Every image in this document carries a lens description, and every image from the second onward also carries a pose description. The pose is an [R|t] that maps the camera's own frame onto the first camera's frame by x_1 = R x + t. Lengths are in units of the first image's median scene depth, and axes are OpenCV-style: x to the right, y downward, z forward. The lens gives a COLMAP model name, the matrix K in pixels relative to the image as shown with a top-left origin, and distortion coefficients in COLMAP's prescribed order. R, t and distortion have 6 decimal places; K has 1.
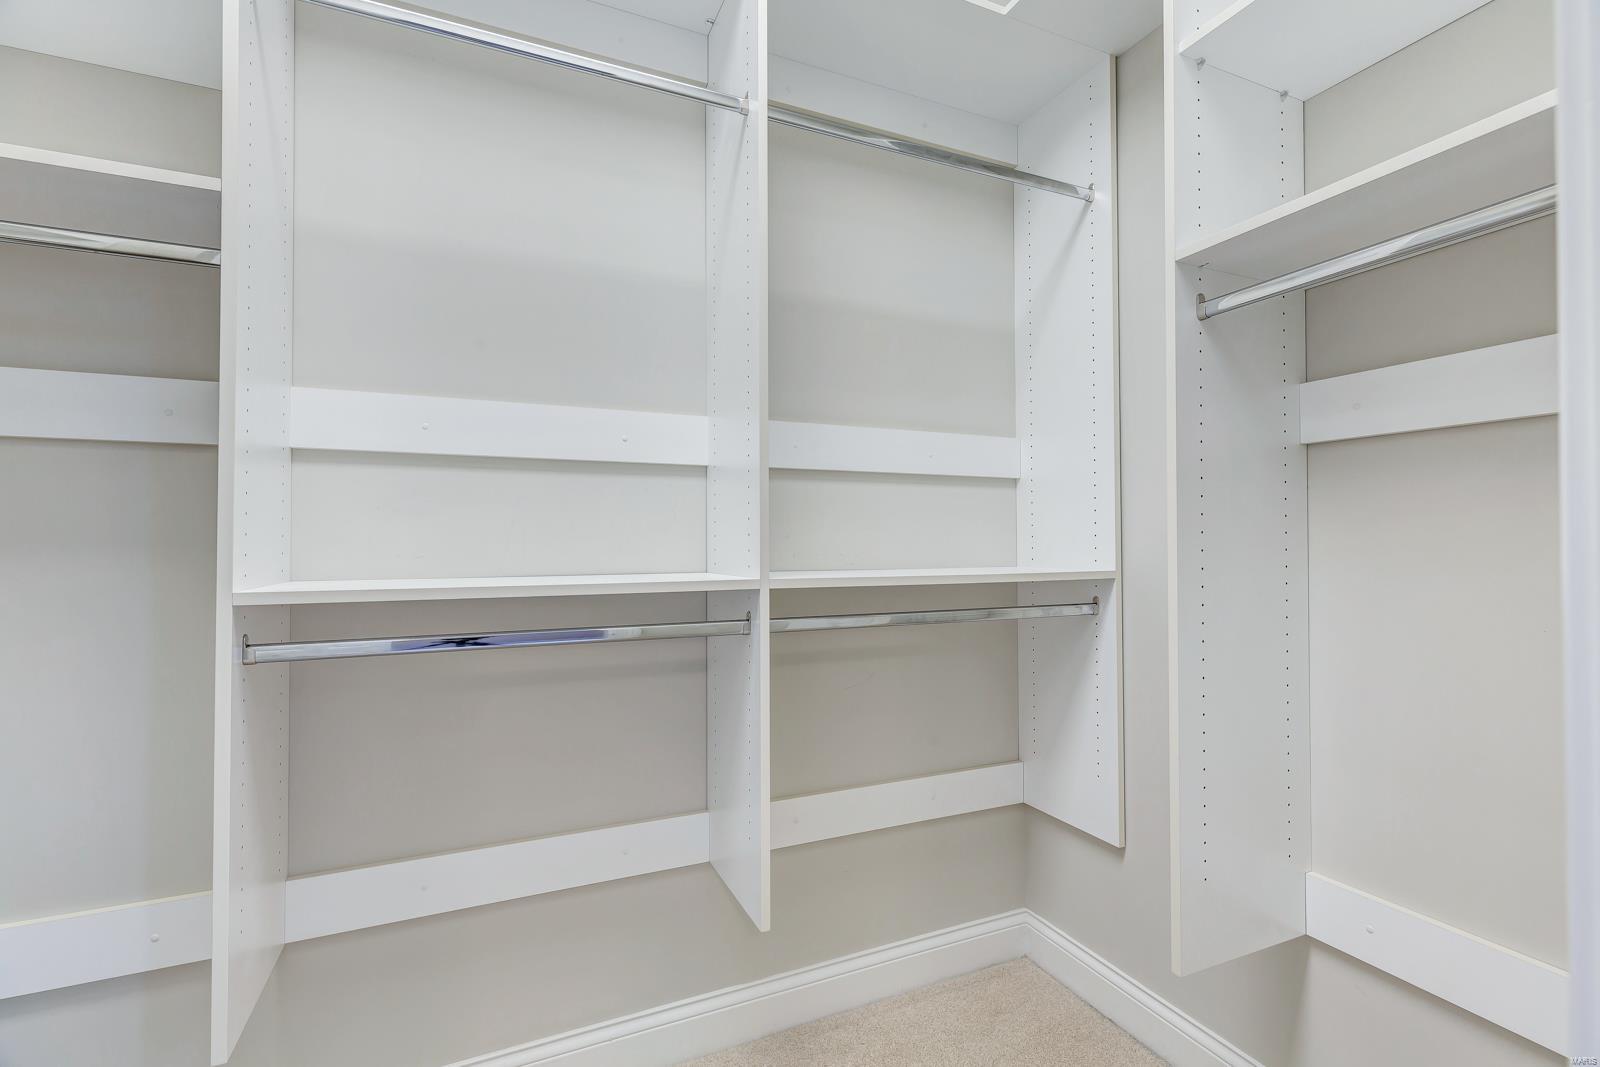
lens RADIAL K [[722.6, 0, 800.1], [0, 722.6, 527.6], [0, 0, 1]] dist [0.001753, 0.000314]
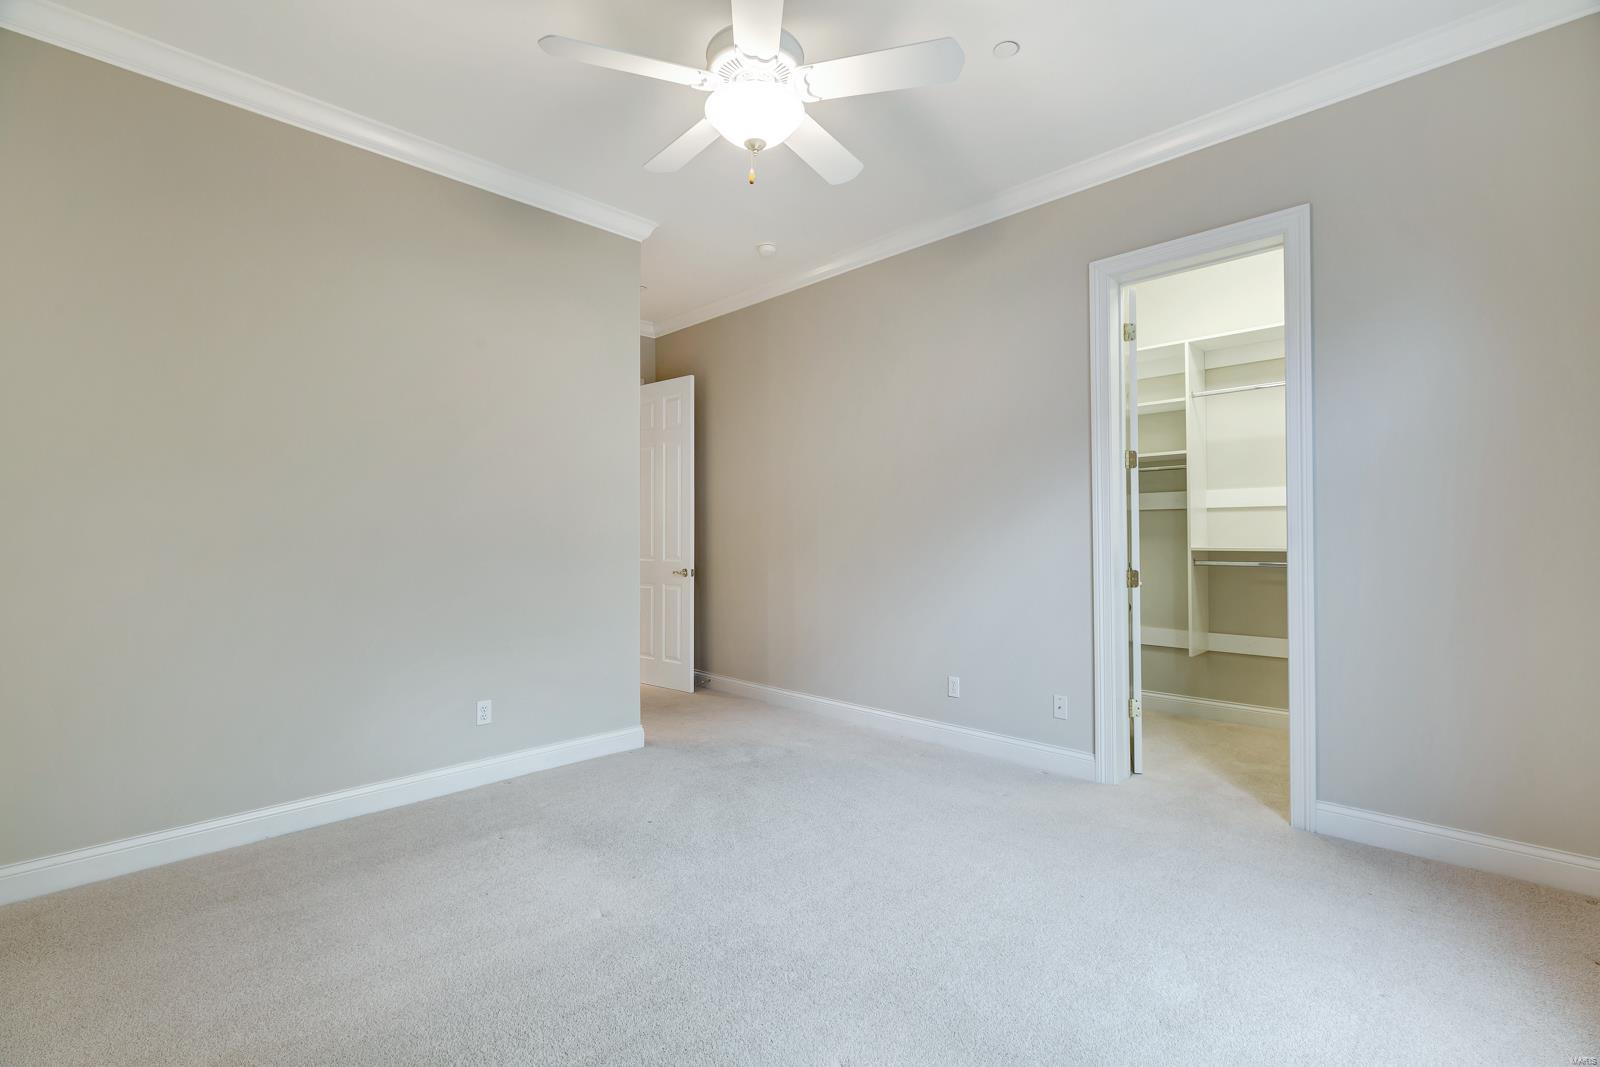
lens RADIAL K [[732.4, 0, 798.6], [0, 732.4, 538.4], [0, 0, 1]] dist [0.002263, 0.000855]
pose [[0.398658, -0.004666, -0.917088, 1.530941], [0.026433, 0.999630, 0.006405, -0.043061], [0.916719, -0.026795, 0.398634, -1.929148]]
